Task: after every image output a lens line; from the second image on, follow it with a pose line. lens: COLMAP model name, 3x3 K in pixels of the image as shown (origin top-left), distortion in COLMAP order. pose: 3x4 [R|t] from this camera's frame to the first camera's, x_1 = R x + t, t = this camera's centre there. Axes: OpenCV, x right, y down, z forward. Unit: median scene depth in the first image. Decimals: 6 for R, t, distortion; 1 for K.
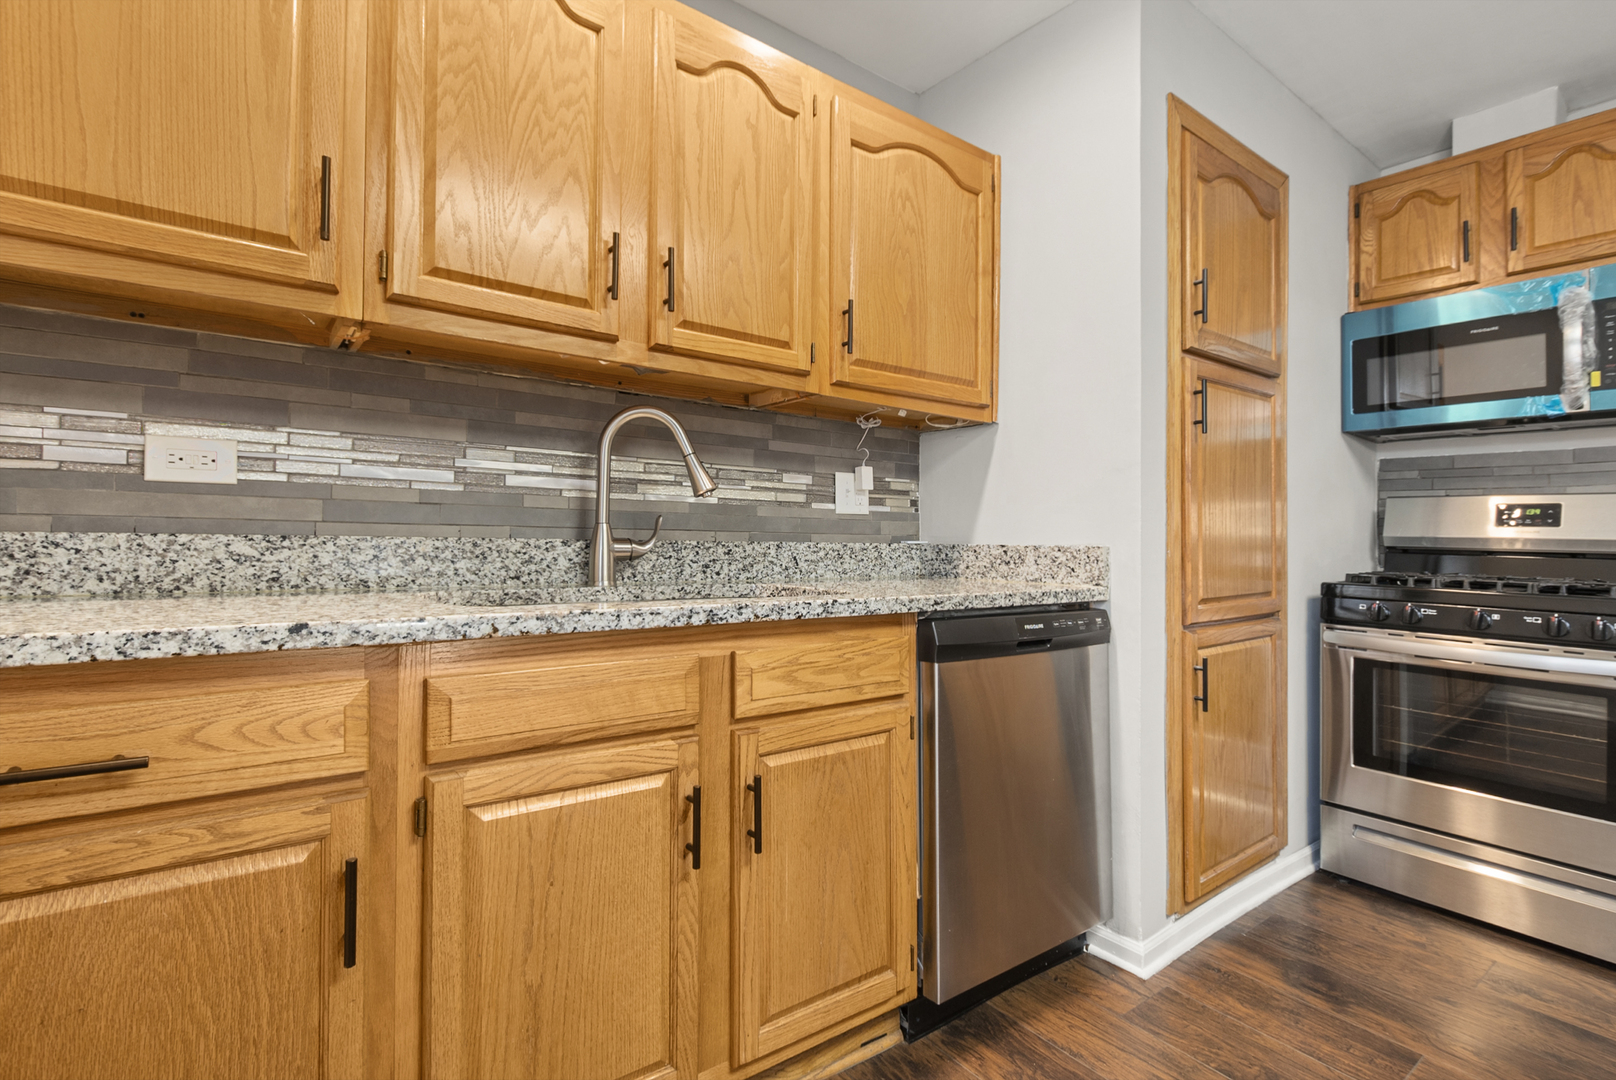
lens RADIAL K [[770.7, 0, 820.8], [0, 770.7, 531.5], [0, 0, 1]] dist [0.001772, -0.002339]
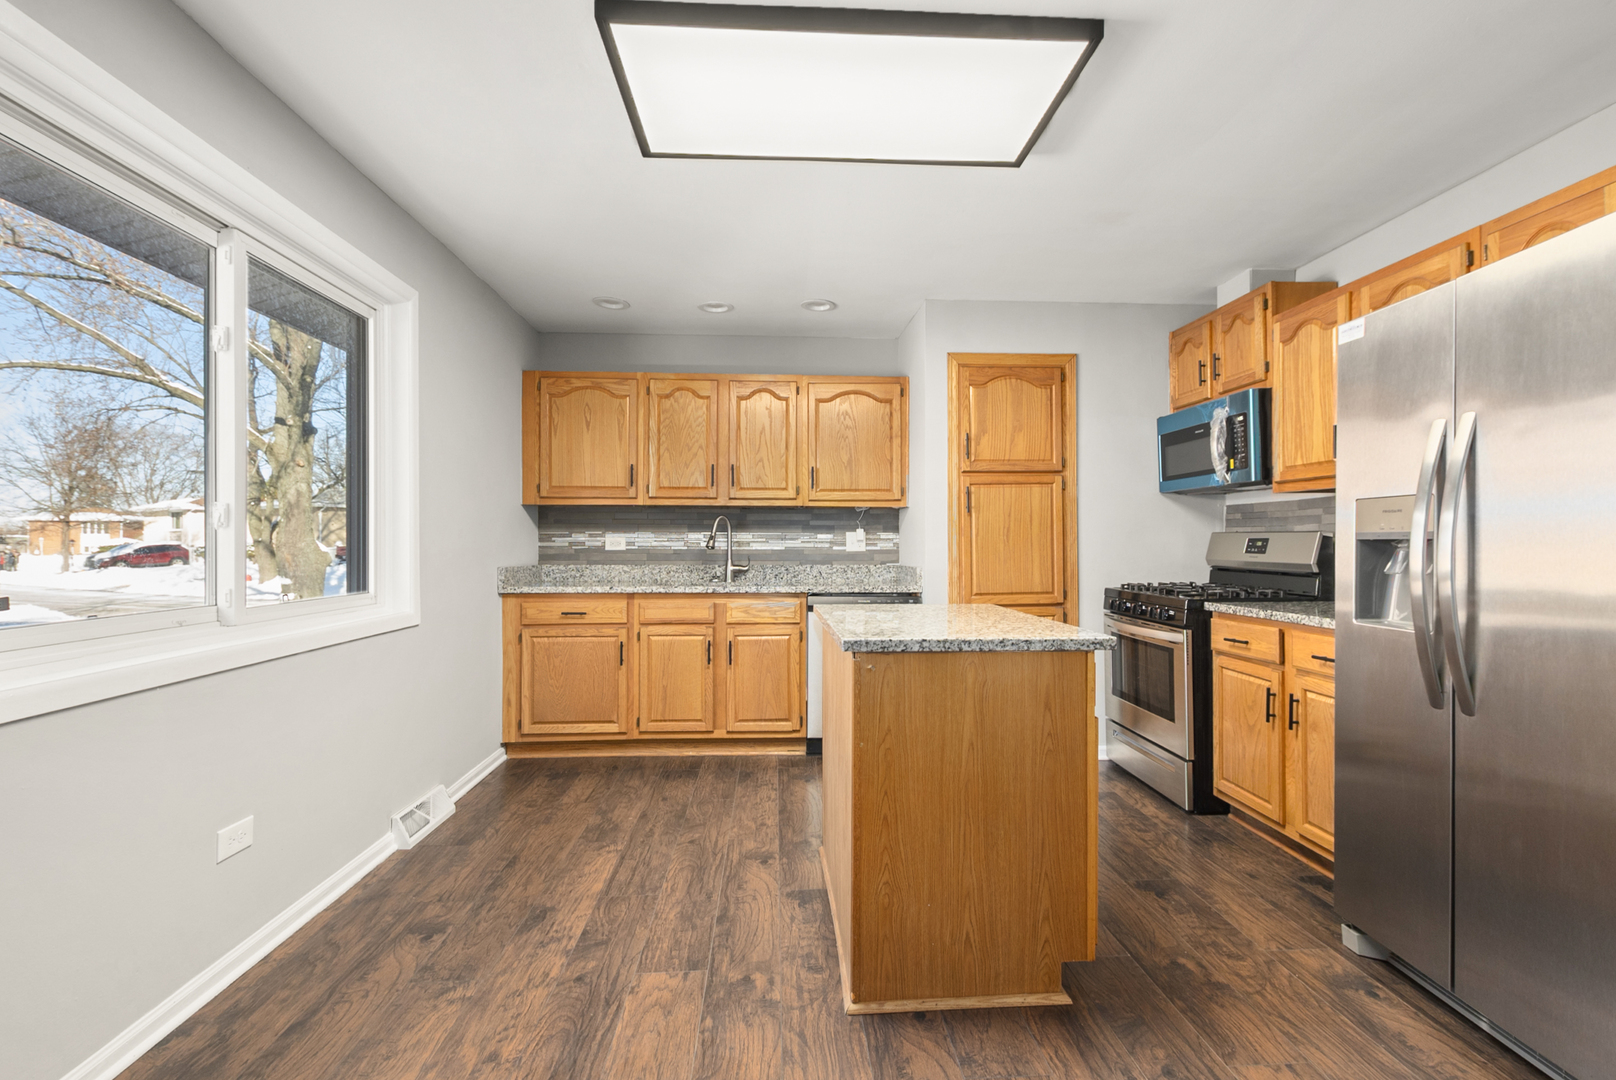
lens RADIAL K [[715.6, 0, 820.6], [0, 715.6, 540.9], [0, 0, 1]] dist [0.008118, -0.003650]
pose [[0.825801, -0.016149, -0.563730, 1.190209], [0.020961, 0.999778, 0.002066, -0.061304], [0.563571, -0.013523, 0.825957, -0.778031]]
